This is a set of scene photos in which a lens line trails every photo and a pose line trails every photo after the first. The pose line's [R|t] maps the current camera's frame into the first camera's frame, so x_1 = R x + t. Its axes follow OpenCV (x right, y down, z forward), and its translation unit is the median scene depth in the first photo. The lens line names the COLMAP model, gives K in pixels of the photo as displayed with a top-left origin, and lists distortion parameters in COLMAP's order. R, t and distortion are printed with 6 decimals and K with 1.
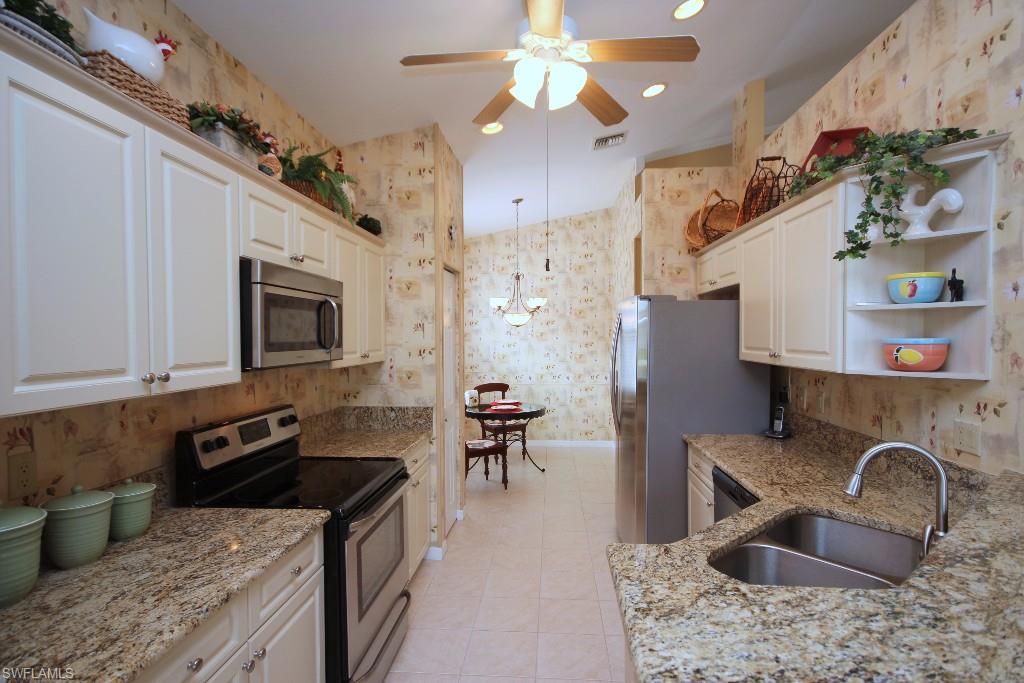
lens RADIAL K [[507.9, 0, 515.0], [0, 507.9, 347.2], [0, 0, 1]] dist [0.009894, -0.006149]
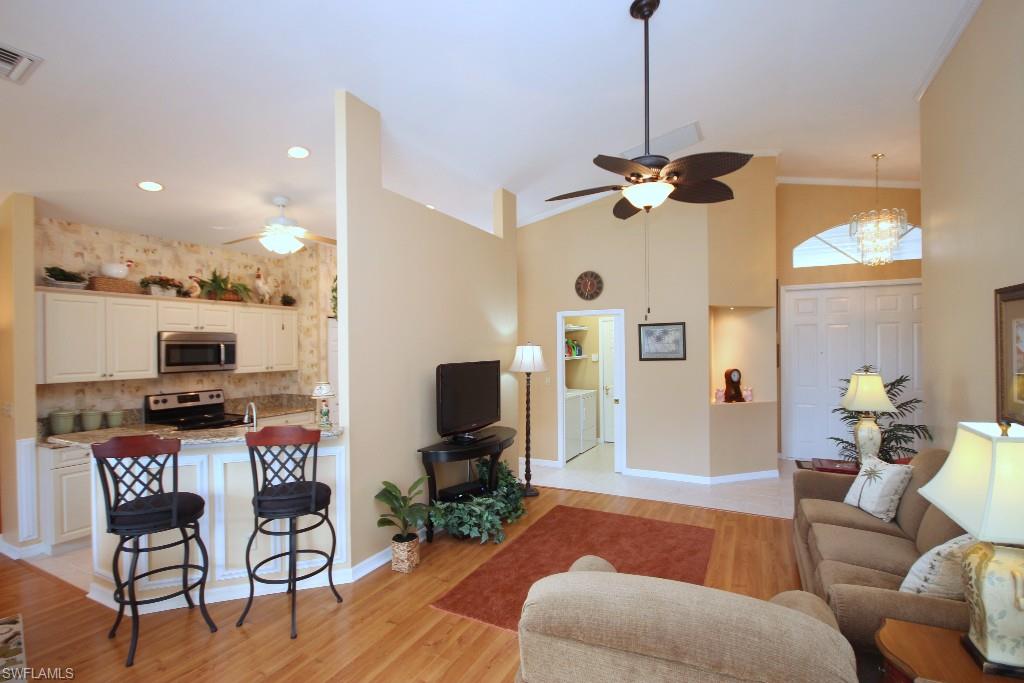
lens RADIAL K [[474.3, 0, 515.4], [0, 474.3, 348.4], [0, 0, 1]] dist [-0.003083, -0.003925]
pose [[0.921966, -0.007352, -0.387202, 1.937452], [0.000984, 0.999861, -0.016643, -0.037952], [0.387270, 0.014963, 0.921845, -0.516536]]
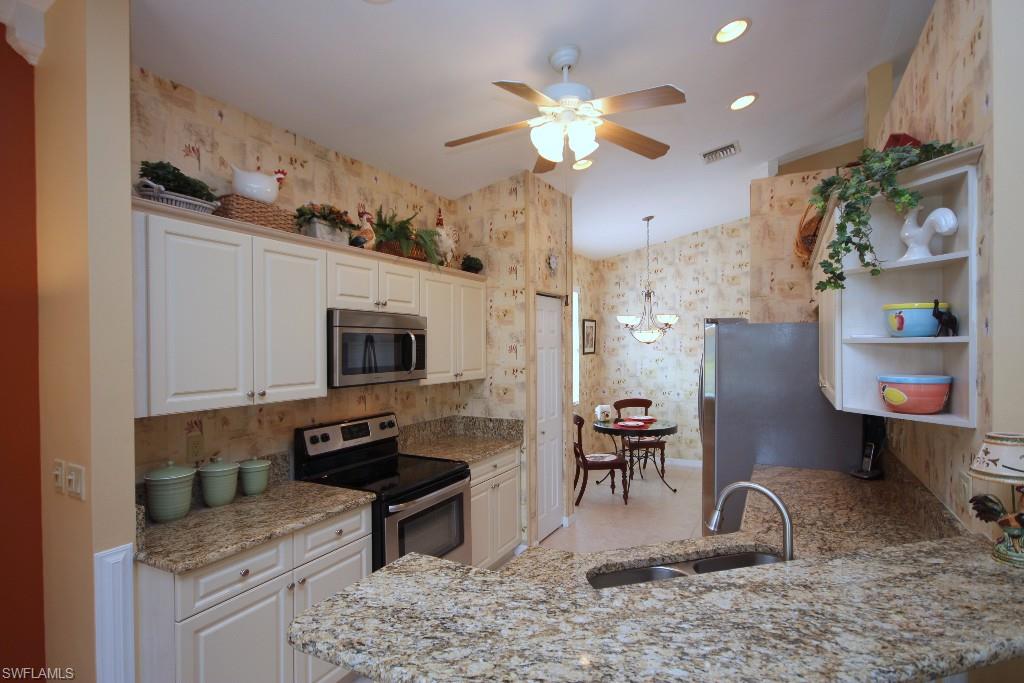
lens RADIAL K [[516.7, 0, 511.9], [0, 516.7, 346.6], [0, 0, 1]] dist [0.003144, 0.004793]
pose [[0.914715, -0.000589, -0.404098, 0.459539], [-0.006450, 0.999850, -0.016058, -0.044443], [0.404047, 0.017295, 0.914575, -0.102520]]
